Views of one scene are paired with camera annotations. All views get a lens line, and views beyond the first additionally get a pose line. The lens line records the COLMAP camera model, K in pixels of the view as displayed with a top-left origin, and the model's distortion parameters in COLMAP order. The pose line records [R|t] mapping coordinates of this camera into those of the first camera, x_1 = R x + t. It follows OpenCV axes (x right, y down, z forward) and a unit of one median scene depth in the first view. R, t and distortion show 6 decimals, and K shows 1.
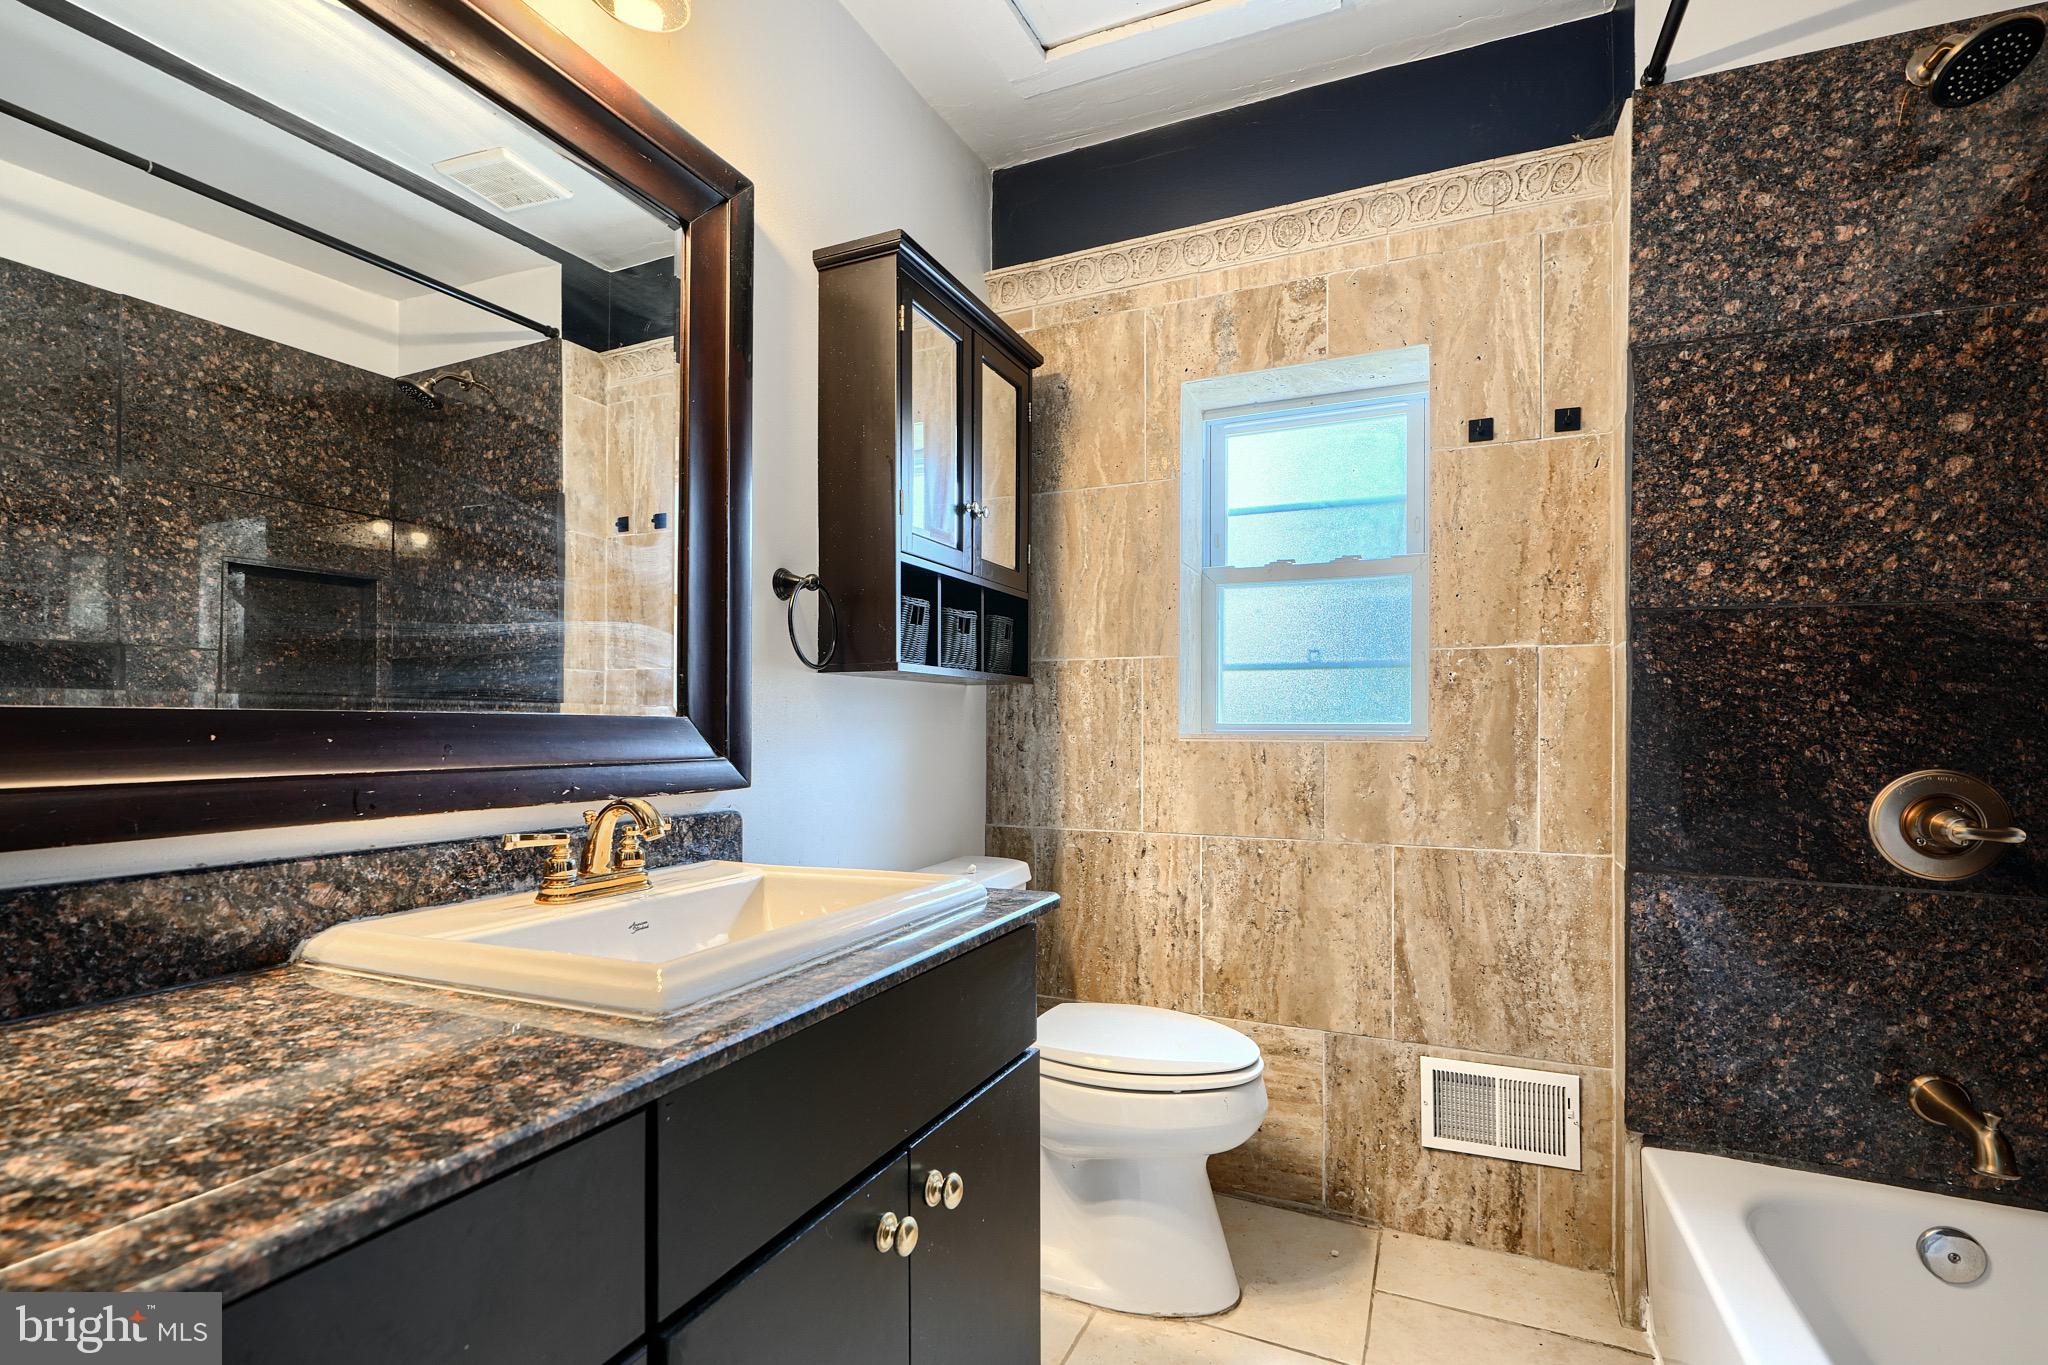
lens RADIAL K [[924.1, 0, 1026.6], [0, 924.1, 675.7], [0, 0, 1]] dist [-0.004289, -0.000116]
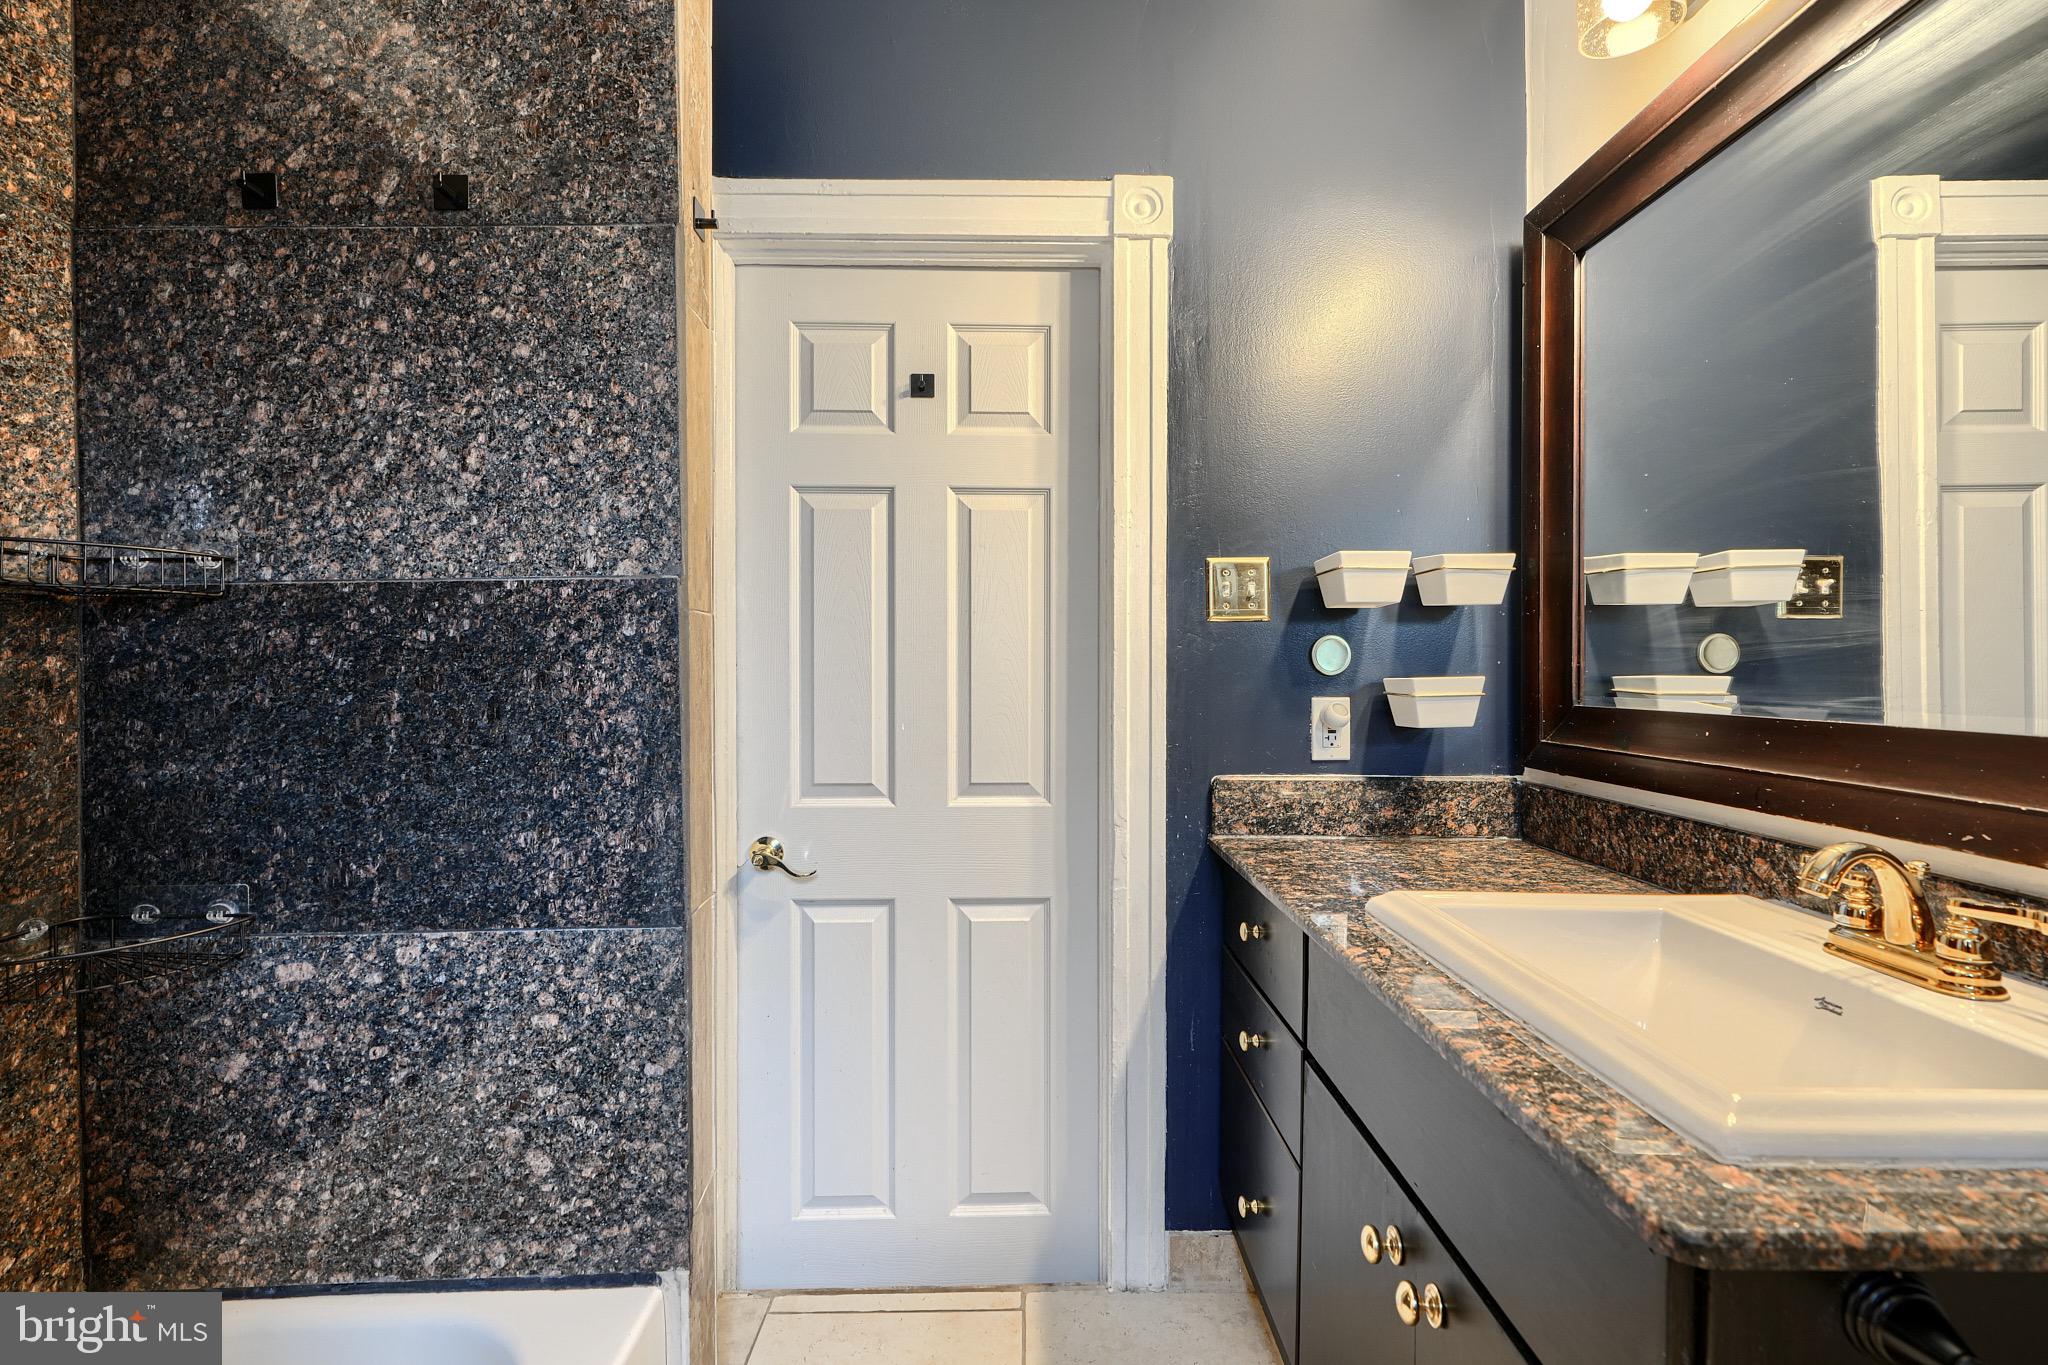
lens RADIAL K [[924.1, 0, 1026.6], [0, 924.1, 675.7], [0, 0, 1]] dist [-0.004289, -0.000116]
pose [[-0.908279, 0.006018, -0.418322, 0.652593], [0.018046, 0.999530, -0.024801, -0.011619], [0.417976, -0.030075, -0.907960, 1.696273]]
